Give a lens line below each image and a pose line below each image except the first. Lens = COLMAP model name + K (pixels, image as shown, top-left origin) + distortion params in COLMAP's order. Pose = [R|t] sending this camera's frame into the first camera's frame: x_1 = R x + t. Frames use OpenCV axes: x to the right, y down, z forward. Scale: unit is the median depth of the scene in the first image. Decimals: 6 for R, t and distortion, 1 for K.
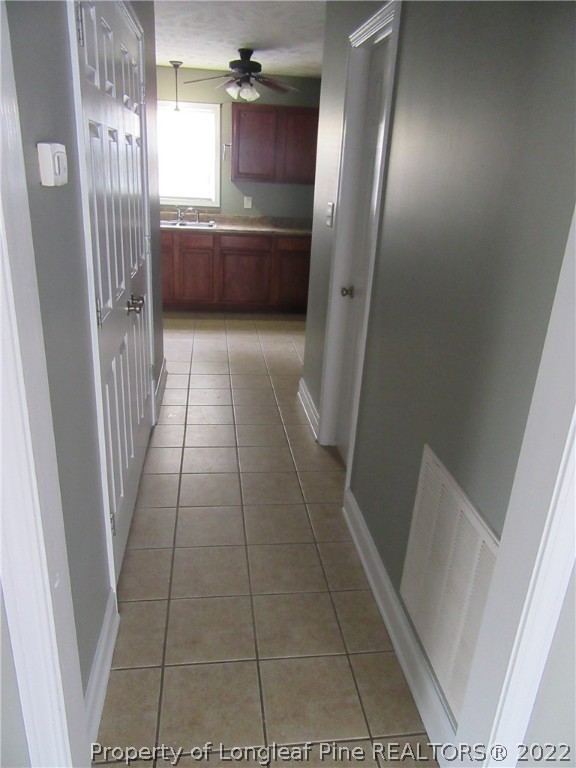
lens RADIAL K [[567.7, 0, 288.0], [0, 567.7, 384.0], [0, 0, 1]] dist [-0.006196, 0.001900]
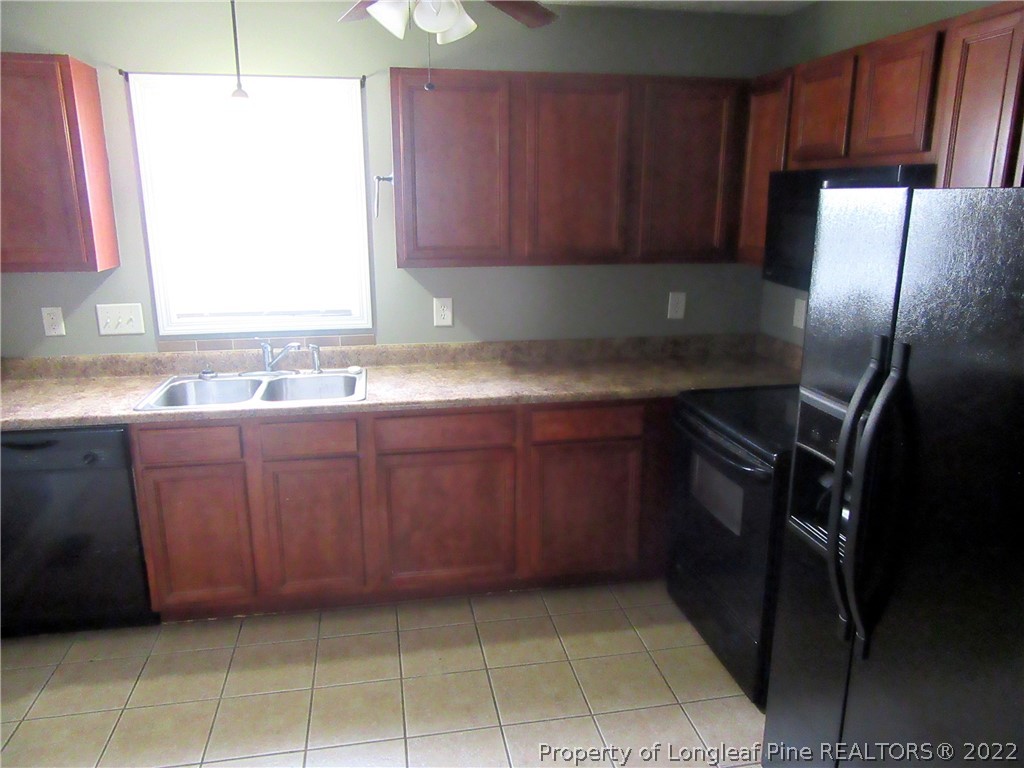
lens RADIAL K [[756.9, 0, 512.0], [0, 756.9, 384.0], [0, 0, 1]] dist [-0.006196, 0.001900]
pose [[0.997204, -0.062869, 0.040389, -0.048870], [0.066911, 0.991888, -0.108075, -0.219558], [-0.033266, 0.110476, 0.993322, 0.498481]]
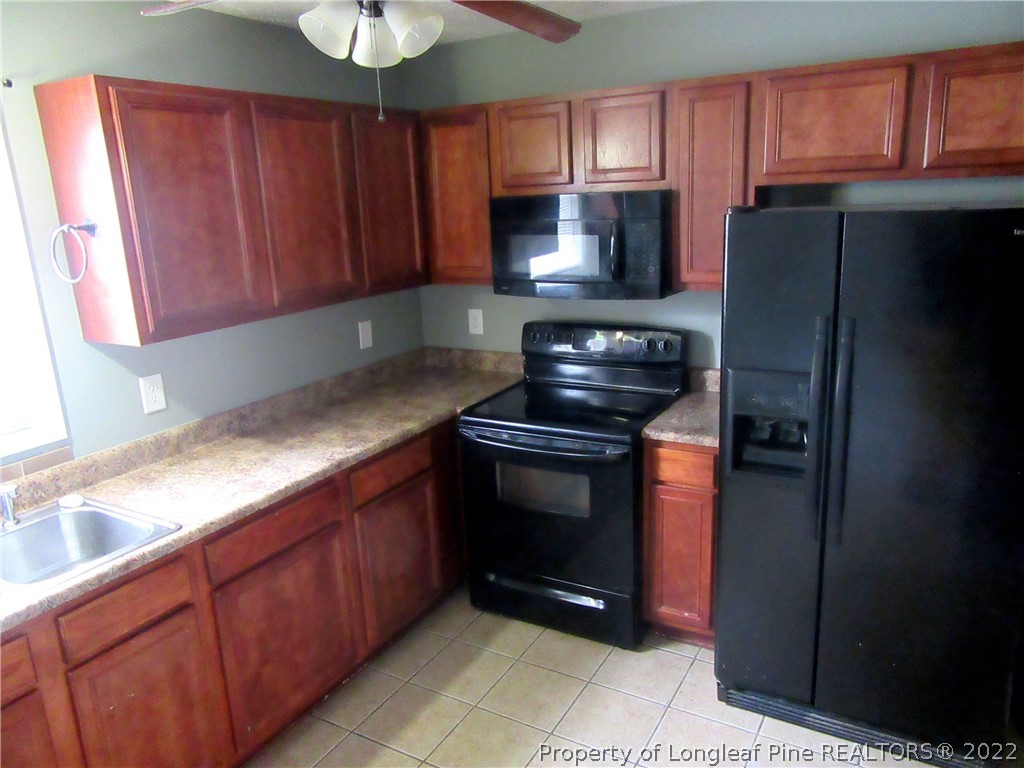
lens RADIAL K [[756.9, 0, 512.0], [0, 756.9, 384.0], [0, 0, 1]] dist [-0.006196, 0.001900]
pose [[0.597558, -0.272222, 0.754201, -0.275361], [0.350067, 0.934798, 0.060047, -0.296051], [-0.721372, 0.228139, 0.653892, 0.622381]]
